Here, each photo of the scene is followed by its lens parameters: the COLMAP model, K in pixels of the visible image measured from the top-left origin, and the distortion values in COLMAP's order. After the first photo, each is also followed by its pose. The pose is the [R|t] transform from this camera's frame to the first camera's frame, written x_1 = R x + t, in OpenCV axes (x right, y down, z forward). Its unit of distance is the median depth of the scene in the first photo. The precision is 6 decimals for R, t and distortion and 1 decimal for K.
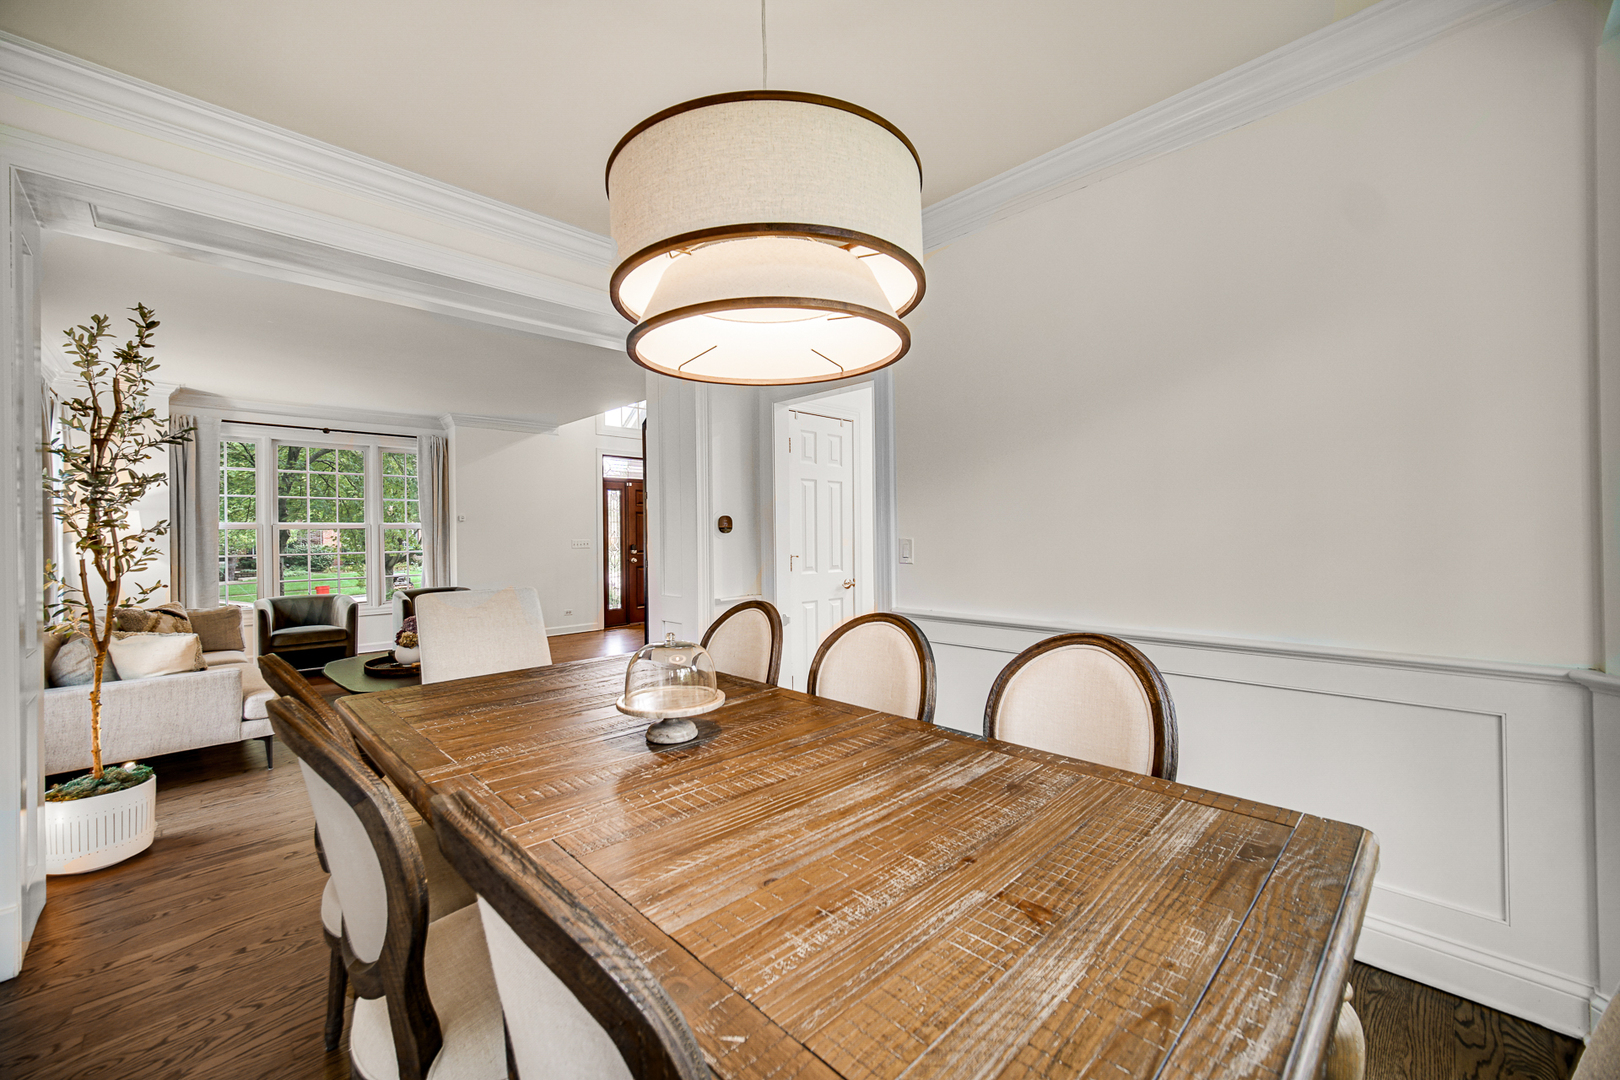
lens RADIAL K [[641.9, 0, 795.6], [0, 641.9, 533.1], [0, 0, 1]] dist [-0.001266, 0.000046]
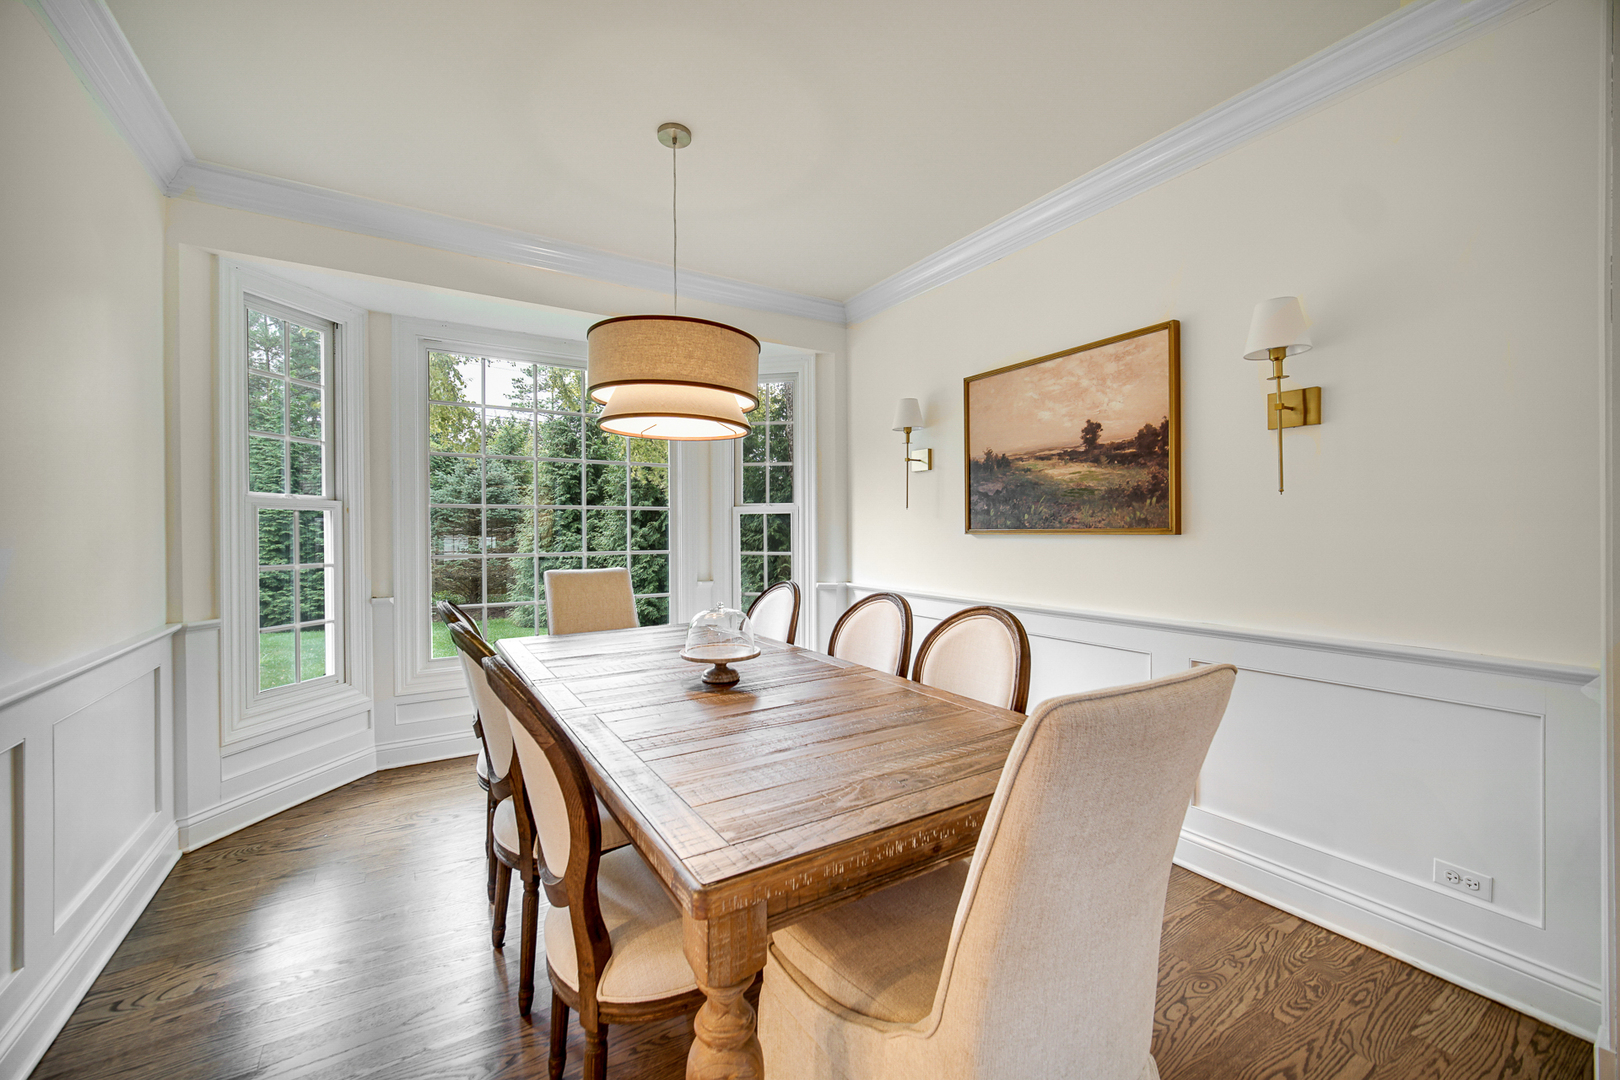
lens RADIAL K [[641.9, 0, 795.6], [0, 641.9, 533.1], [0, 0, 1]] dist [-0.001266, 0.000046]
pose [[0.968603, 0.004382, -0.248572, 0.273775], [-0.002829, 0.999974, 0.006604, 0.001547], [0.248595, -0.005693, 0.968591, -0.251284]]
